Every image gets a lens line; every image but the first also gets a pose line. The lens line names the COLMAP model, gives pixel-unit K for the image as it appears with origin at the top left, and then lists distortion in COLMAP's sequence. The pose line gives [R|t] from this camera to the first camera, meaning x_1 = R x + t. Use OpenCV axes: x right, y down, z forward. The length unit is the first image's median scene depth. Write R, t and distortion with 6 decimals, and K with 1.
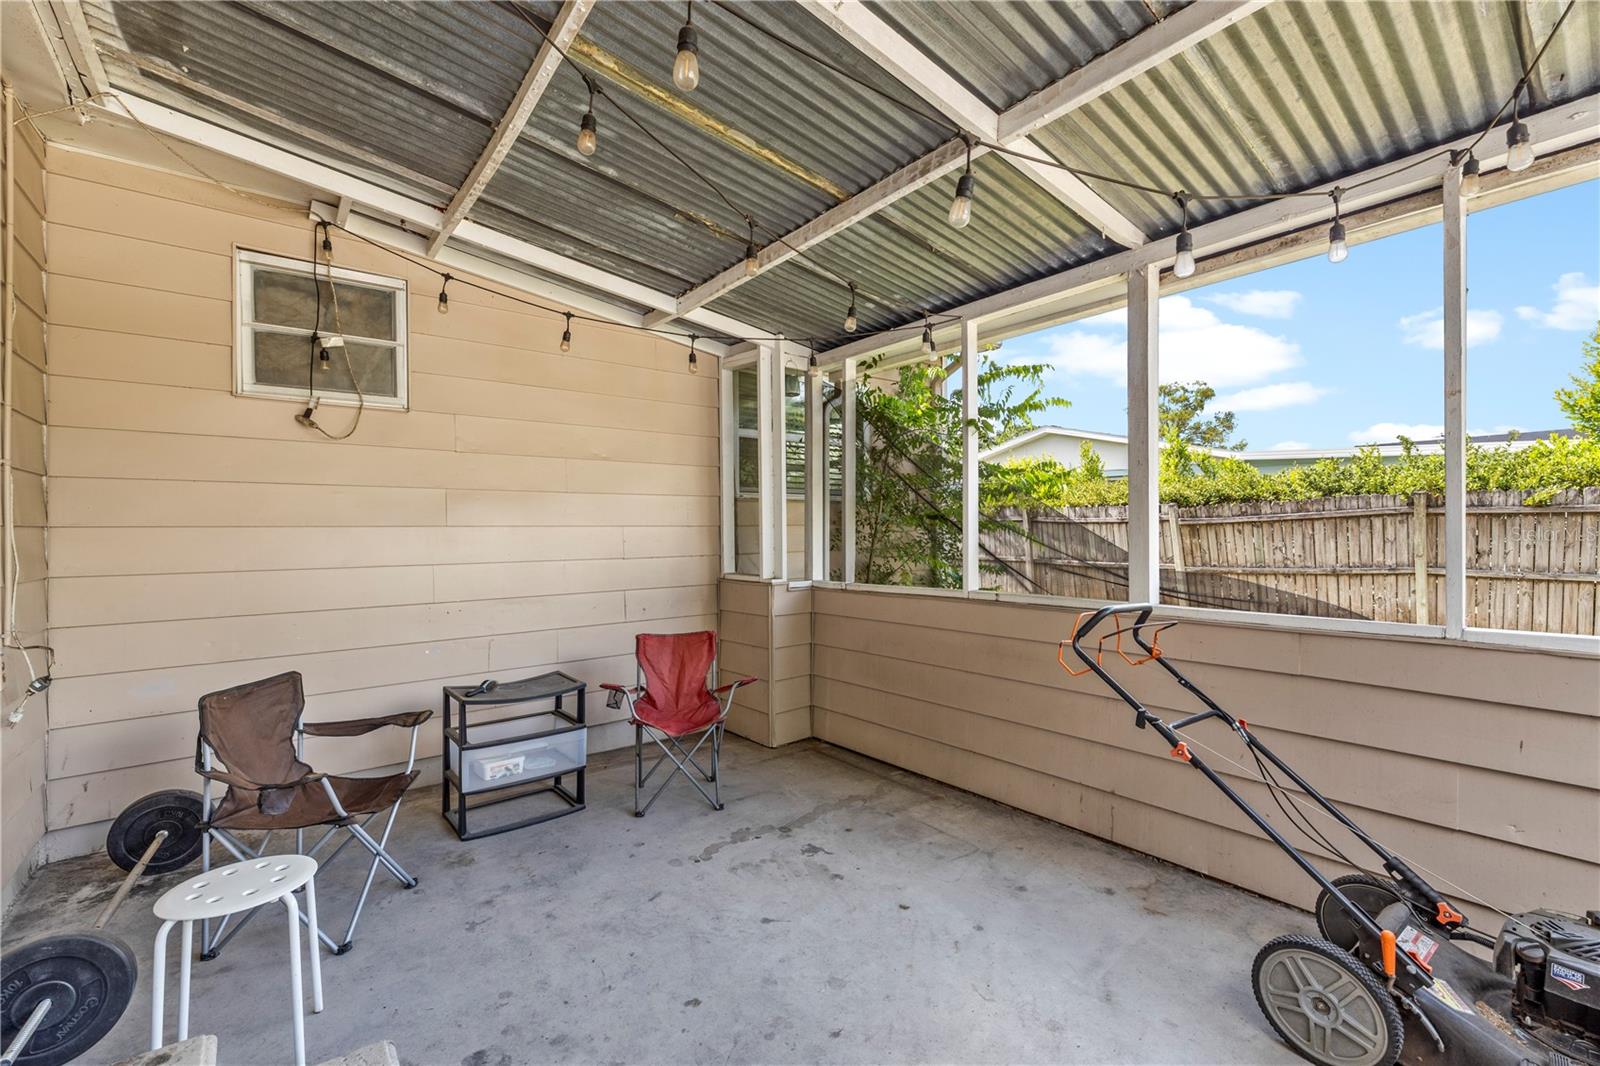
lens RADIAL K [[675.5, 0, 797.0], [0, 675.5, 530.4], [0, 0, 1]] dist [0.000977, 0.000078]
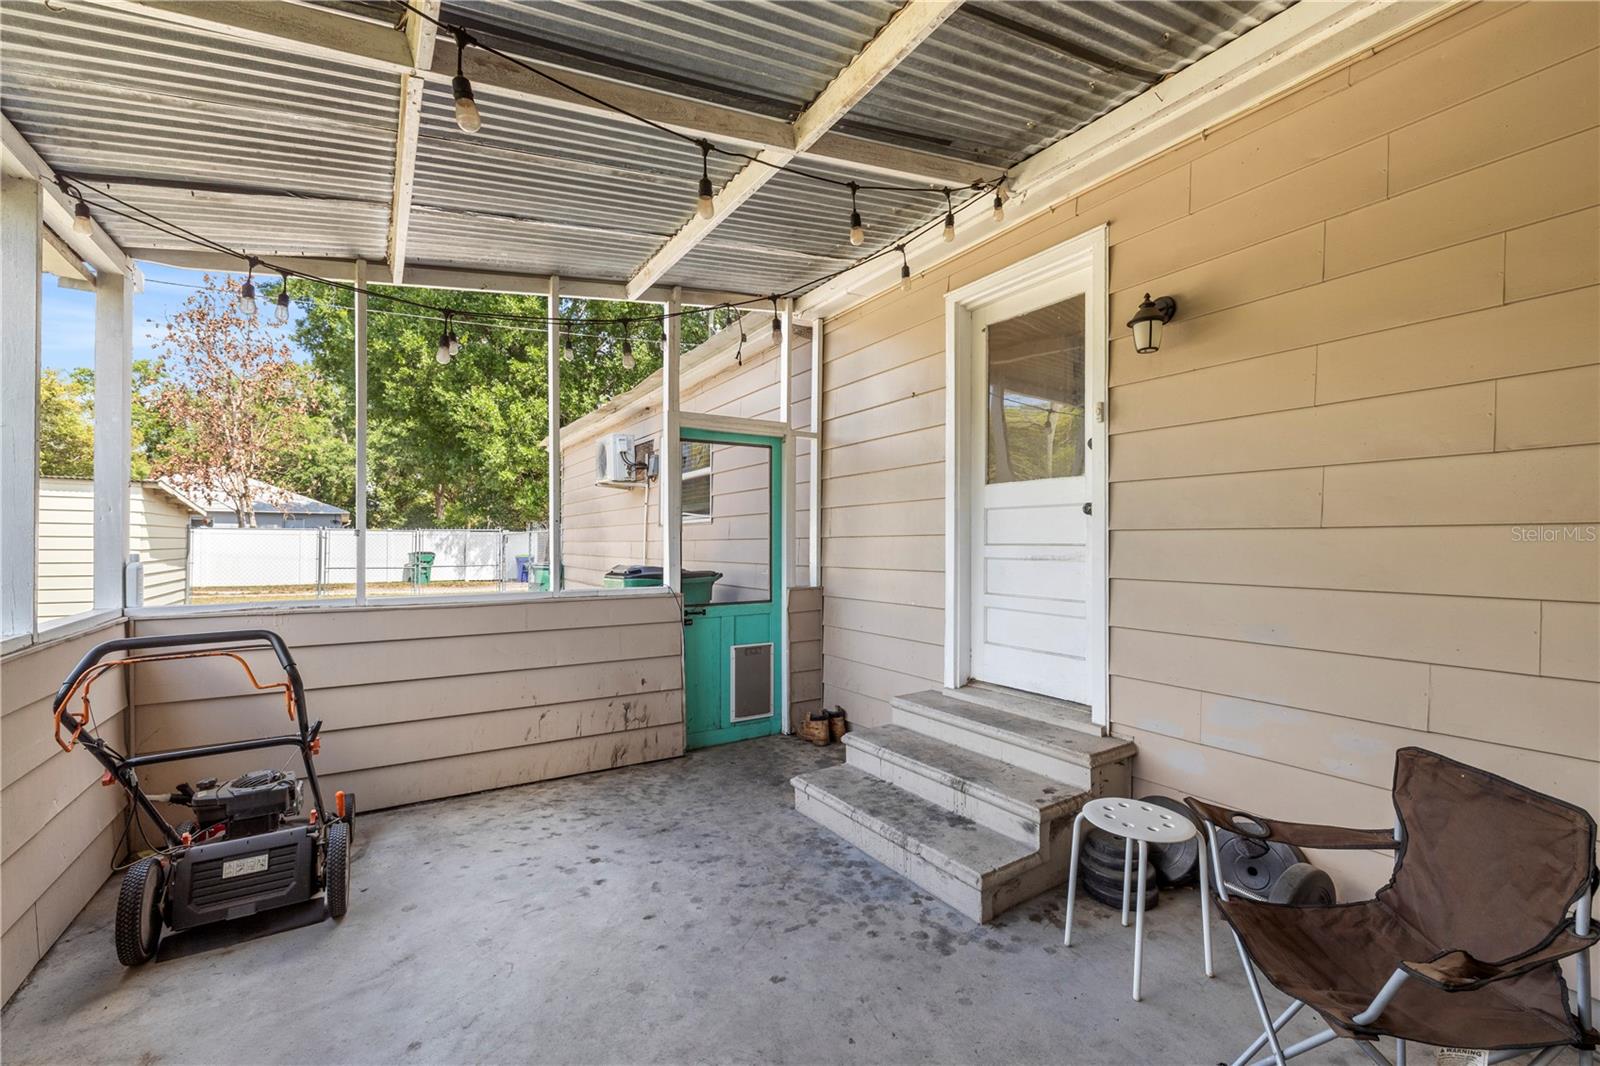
lens RADIAL K [[675.5, 0, 797.0], [0, 675.5, 530.4], [0, 0, 1]] dist [0.000977, 0.000078]
pose [[-0.994463, 0.004025, 0.105015, -0.285411], [0.002863, 0.999933, -0.011222, 0.007913], [-0.105053, -0.010859, -0.994407, 1.968270]]
